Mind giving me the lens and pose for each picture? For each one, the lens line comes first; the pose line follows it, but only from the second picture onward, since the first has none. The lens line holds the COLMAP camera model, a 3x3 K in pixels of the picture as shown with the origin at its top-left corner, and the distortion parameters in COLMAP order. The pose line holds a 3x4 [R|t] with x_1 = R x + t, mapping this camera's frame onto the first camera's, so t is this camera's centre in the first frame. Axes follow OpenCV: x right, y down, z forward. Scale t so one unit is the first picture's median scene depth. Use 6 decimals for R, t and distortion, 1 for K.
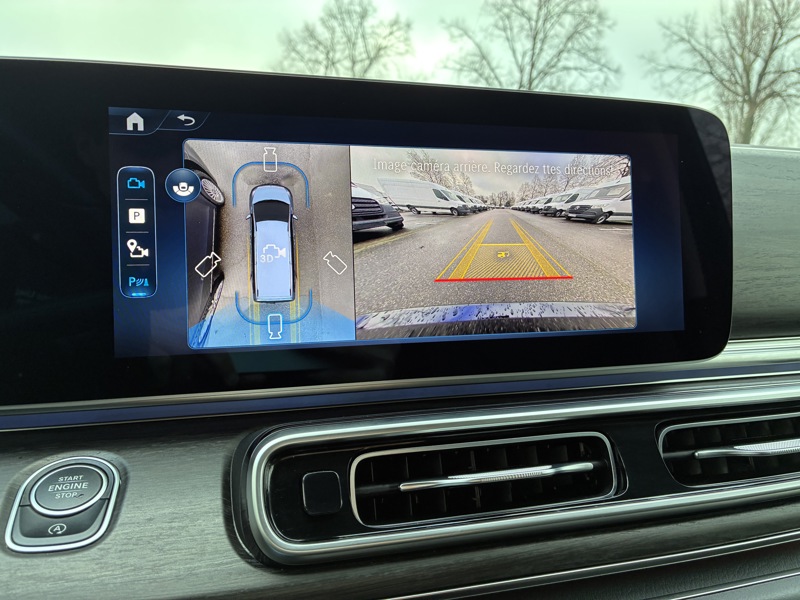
lens RADIAL K [[603.1, 0, 407.6], [0, 603.1, 292.5], [0, 0, 1]] dist [0.031500, -0.039533]
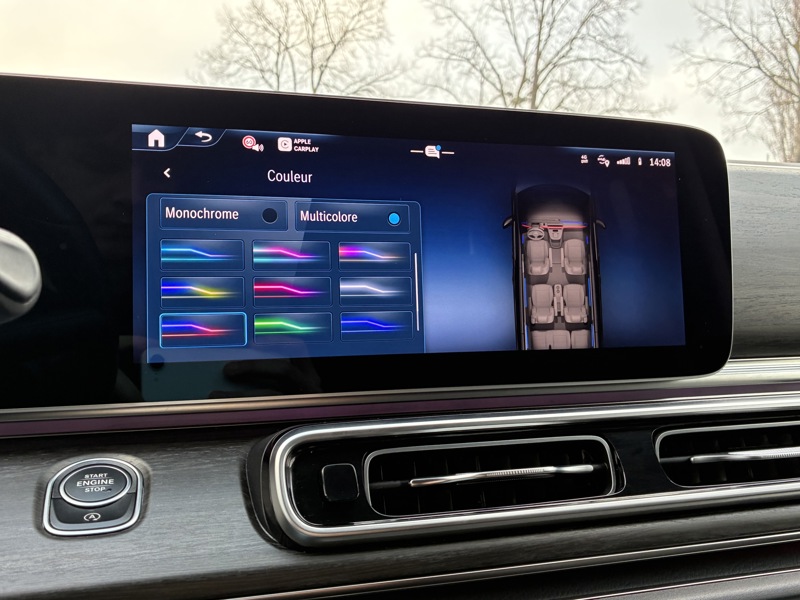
lens RADIAL K [[789.2, 0, 413.3], [0, 789.2, 297.6], [0, 0, 1]] dist [0.012550, 0.000000]
pose [[0.999098, 0.001039, 0.042442, -0.053695], [0.001361, 0.998403, -0.056468, 0.061634], [-0.042433, 0.056475, 0.997502, -0.317672]]
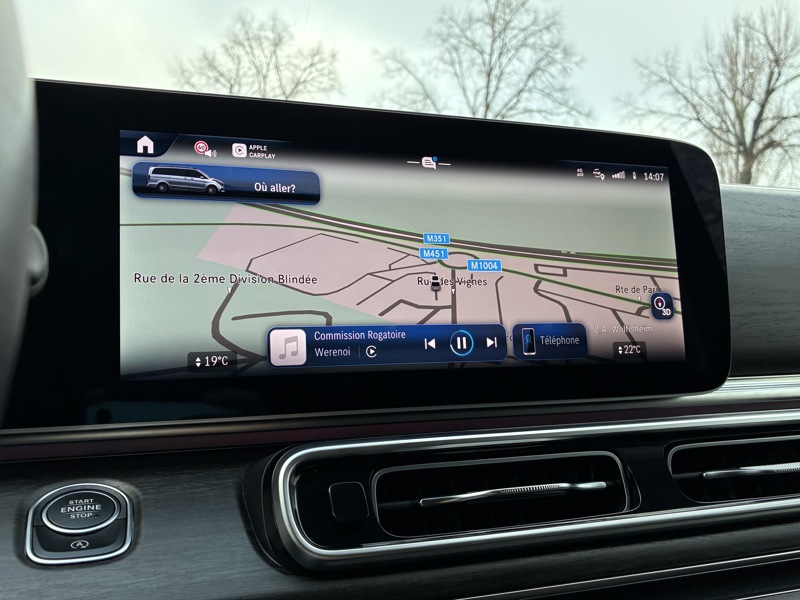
lens RADIAL K [[789.2, 0, 404.6], [0, 789.2, 303.1], [0, 0, 1]] dist [0.012550, 0.000000]
pose [[0.995621, -0.006823, 0.093235, -0.126784], [0.017302, 0.993551, -0.112057, 0.113775], [-0.091869, 0.113179, 0.989318, -0.258554]]
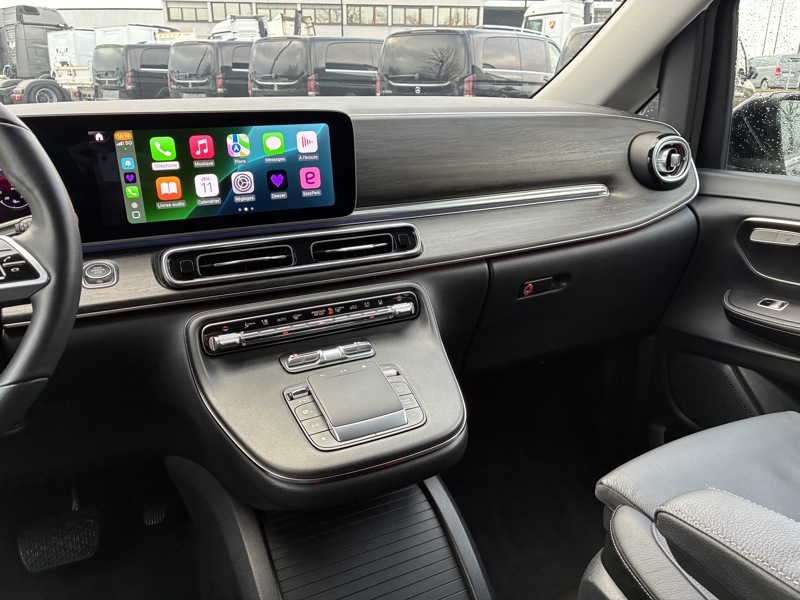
lens RADIAL K [[603.1, 0, 401.2], [0, 603.1, 298.2], [0, 0, 1]] dist [0.031500, -0.039533]
pose [[0.983973, -0.062743, 0.166917, 0.311478], [0.017034, 0.964846, 0.262263, -0.235294], [-0.177505, -0.255217, 0.950451, -1.662331]]
